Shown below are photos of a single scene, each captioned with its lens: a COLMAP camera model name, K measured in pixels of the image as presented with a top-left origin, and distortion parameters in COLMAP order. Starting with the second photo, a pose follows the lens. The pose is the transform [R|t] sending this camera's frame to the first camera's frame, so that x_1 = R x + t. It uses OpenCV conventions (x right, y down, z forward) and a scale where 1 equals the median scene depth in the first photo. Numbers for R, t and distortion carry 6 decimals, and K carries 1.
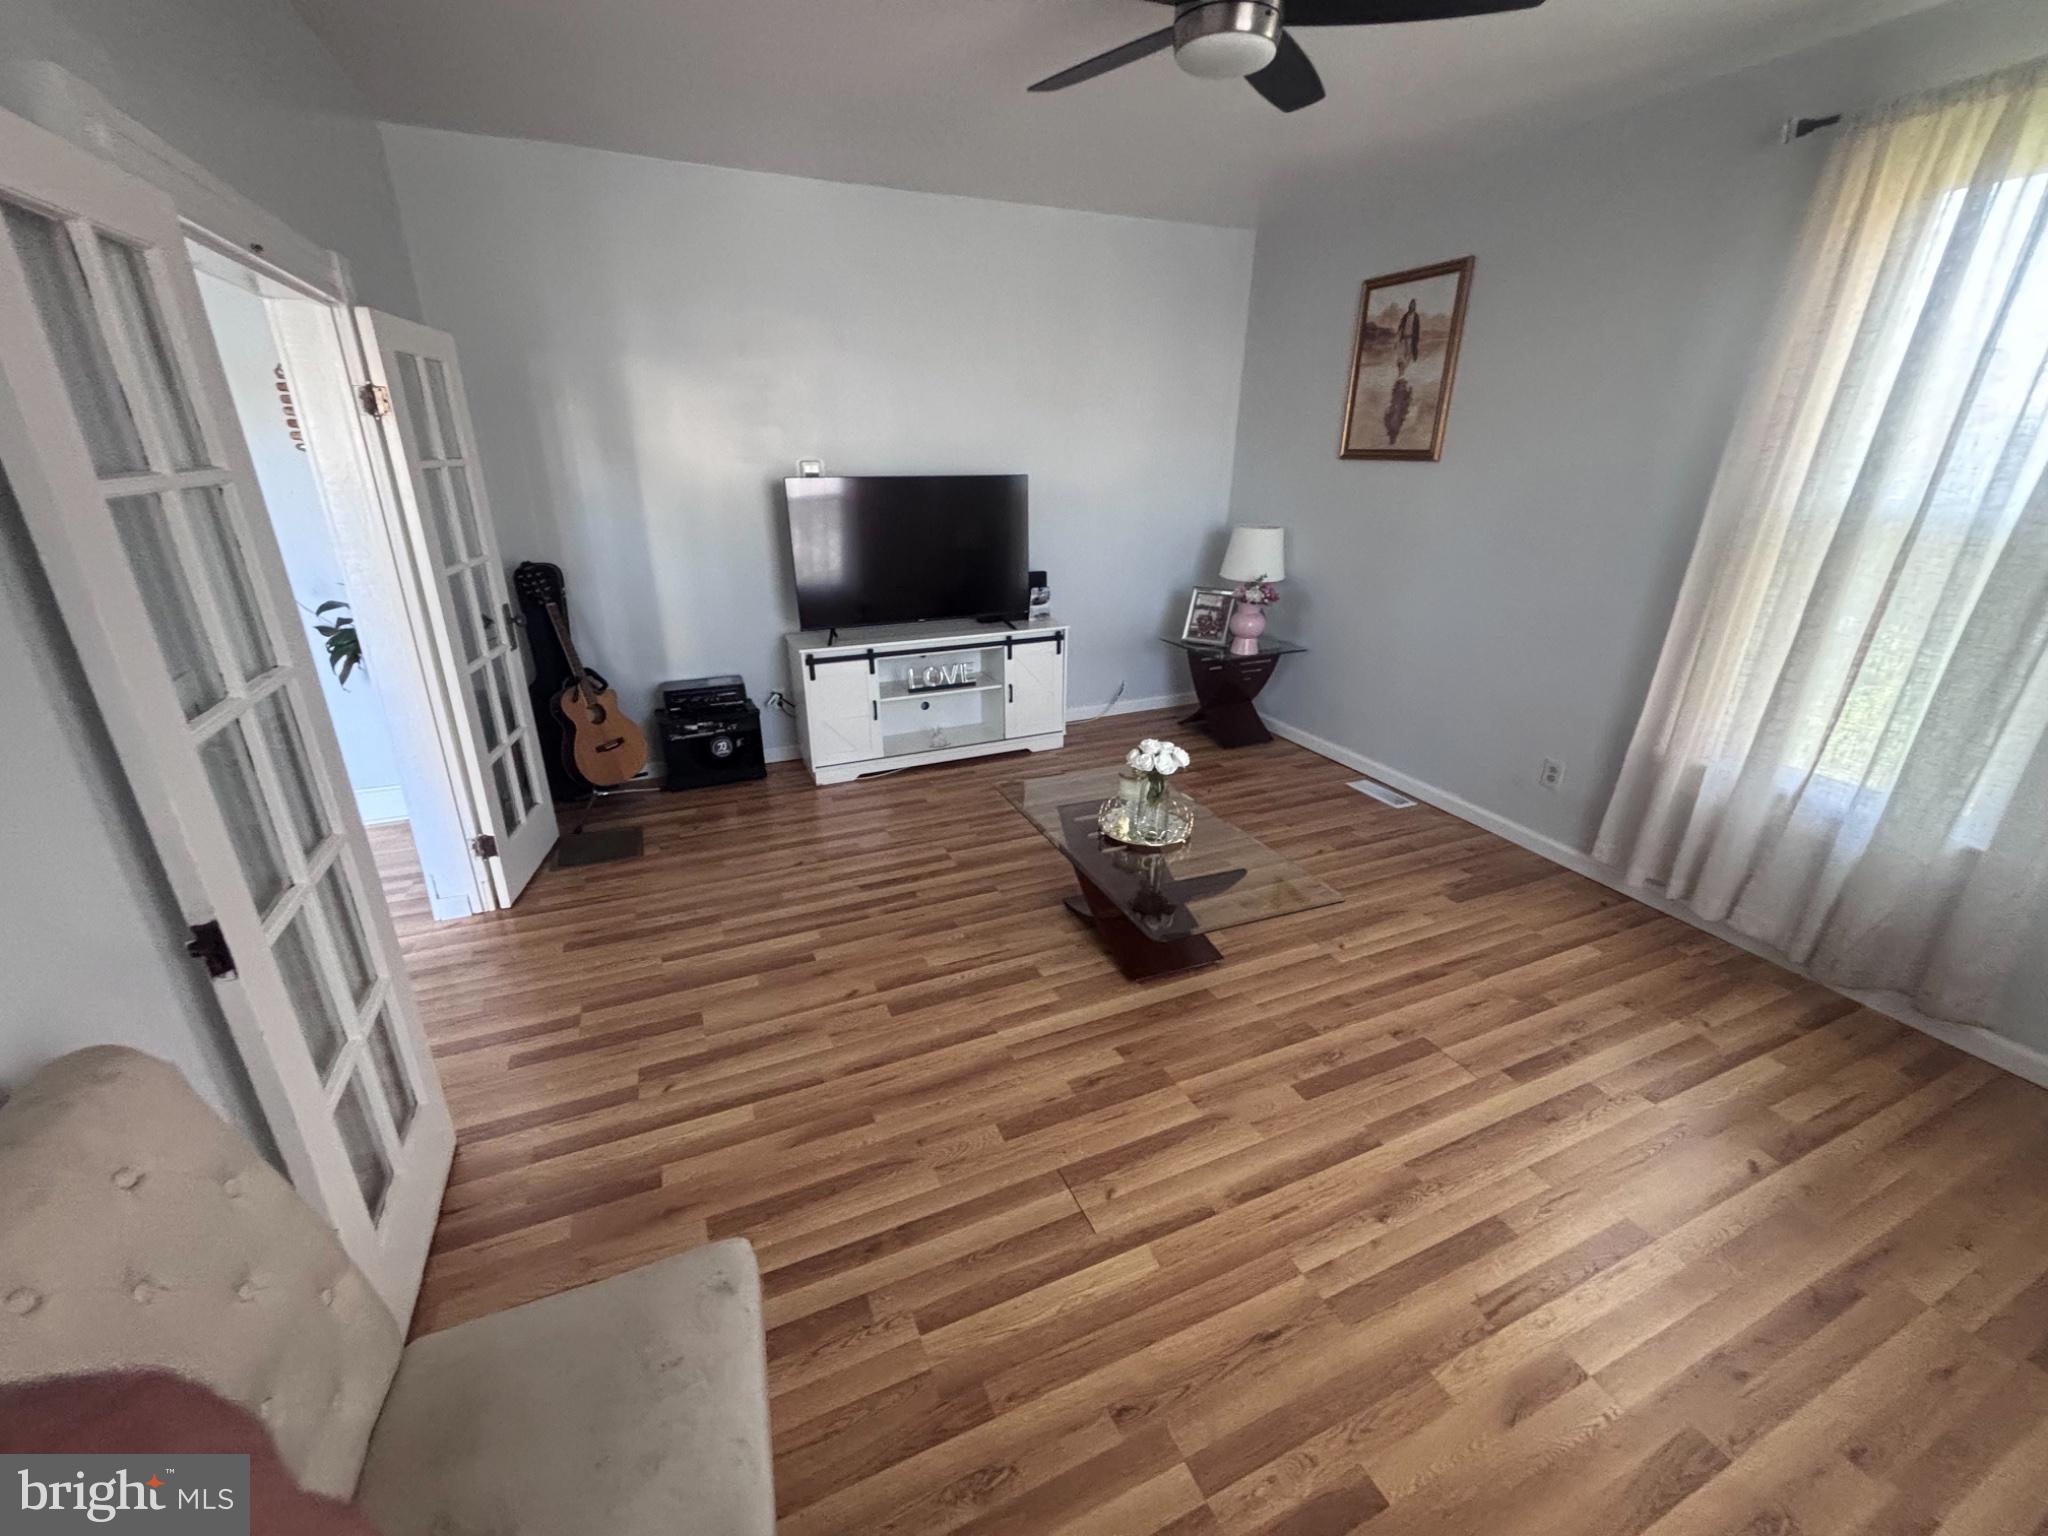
lens RADIAL K [[826.3, 0, 1024.1], [0, 826.3, 770.7], [0, 0, 1]] dist [0.000036, -0.000245]
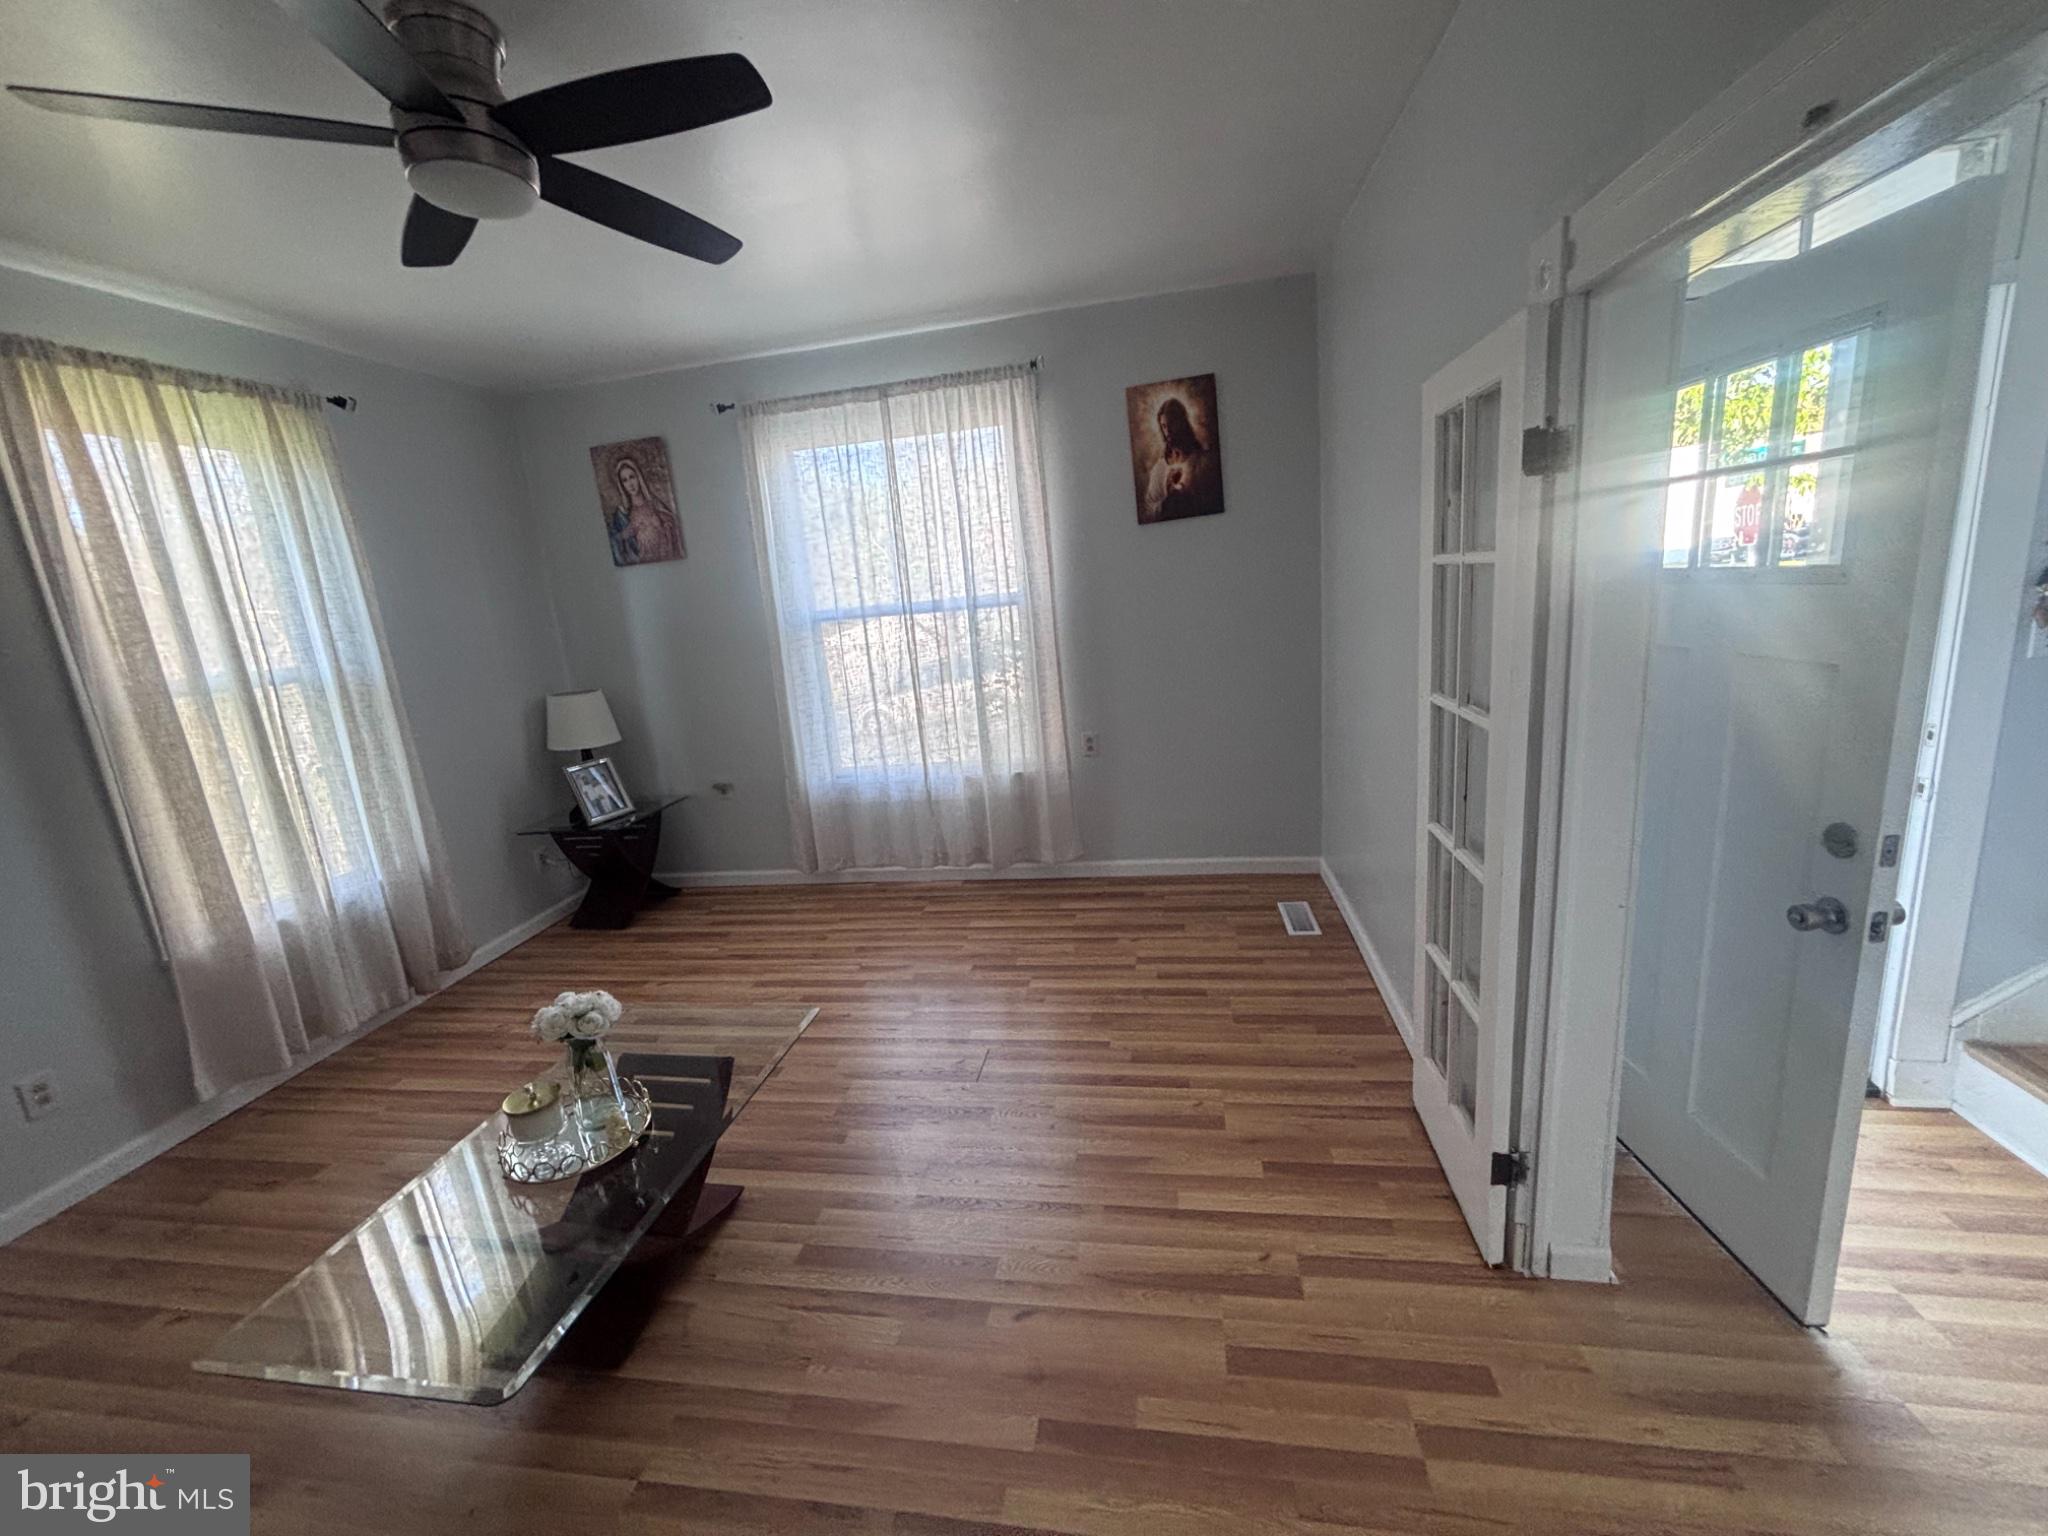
lens RADIAL K [[826.3, 0, 1023.7], [0, 826.3, 770.9], [0, 0, 1]] dist [0.000036, -0.000245]
pose [[-0.833907, -0.066075, 0.547936, -0.620082], [0.268788, 0.818487, 0.507771, -0.512785], [-0.482029, 0.570712, -0.664782, 1.320588]]
